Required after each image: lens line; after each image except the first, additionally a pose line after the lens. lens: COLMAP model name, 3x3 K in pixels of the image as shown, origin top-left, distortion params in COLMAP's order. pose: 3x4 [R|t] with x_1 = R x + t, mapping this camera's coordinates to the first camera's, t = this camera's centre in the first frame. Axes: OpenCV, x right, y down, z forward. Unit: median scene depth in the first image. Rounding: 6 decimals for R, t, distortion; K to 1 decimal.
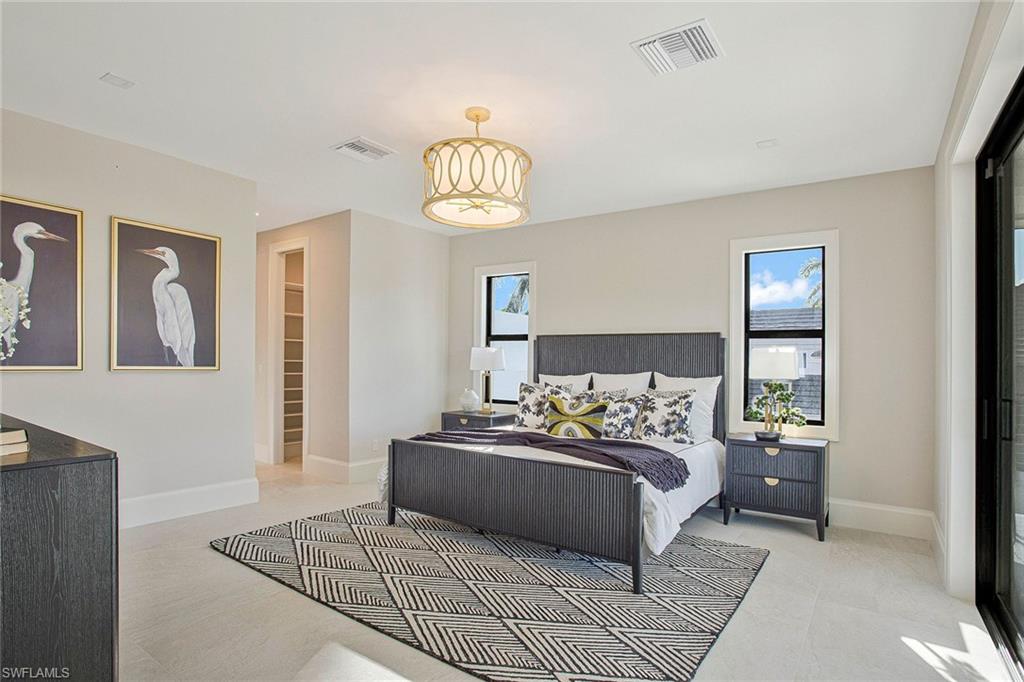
lens RADIAL K [[502.3, 0, 511.8], [0, 502.3, 354.7], [0, 0, 1]] dist [0.001013, 0.000595]
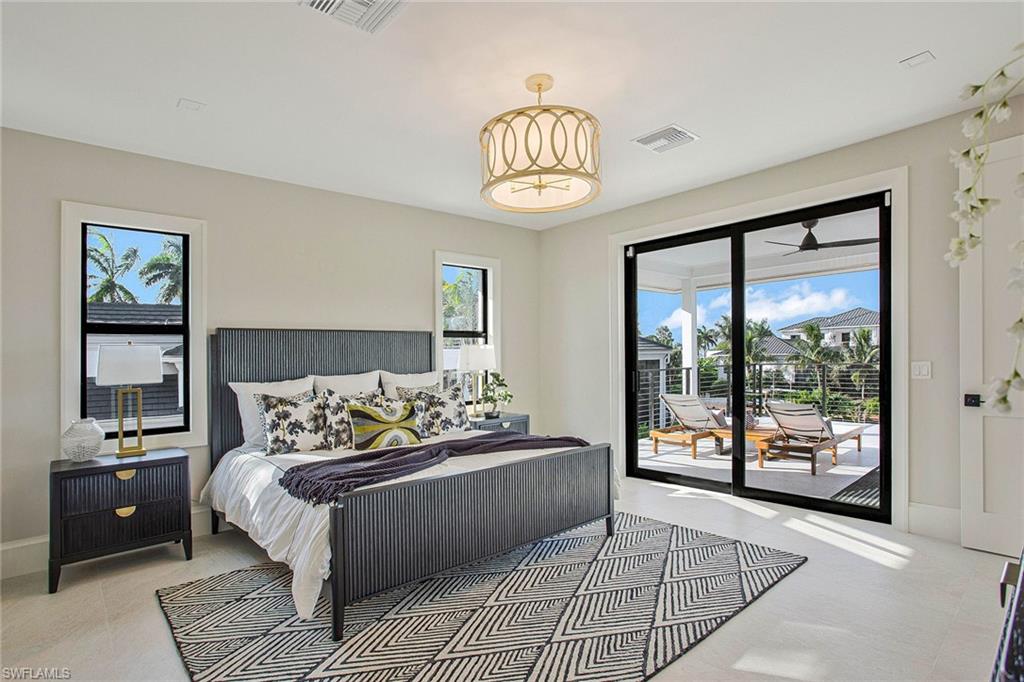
lens RADIAL K [[502.3, 0, 511.8], [0, 502.3, 354.7], [0, 0, 1]] dist [0.001013, 0.000595]
pose [[0.247138, -0.004955, 0.968968, -0.697142], [0.009279, 0.999953, 0.002746, 0.005240], [-0.968936, 0.008313, 0.247173, 0.612133]]
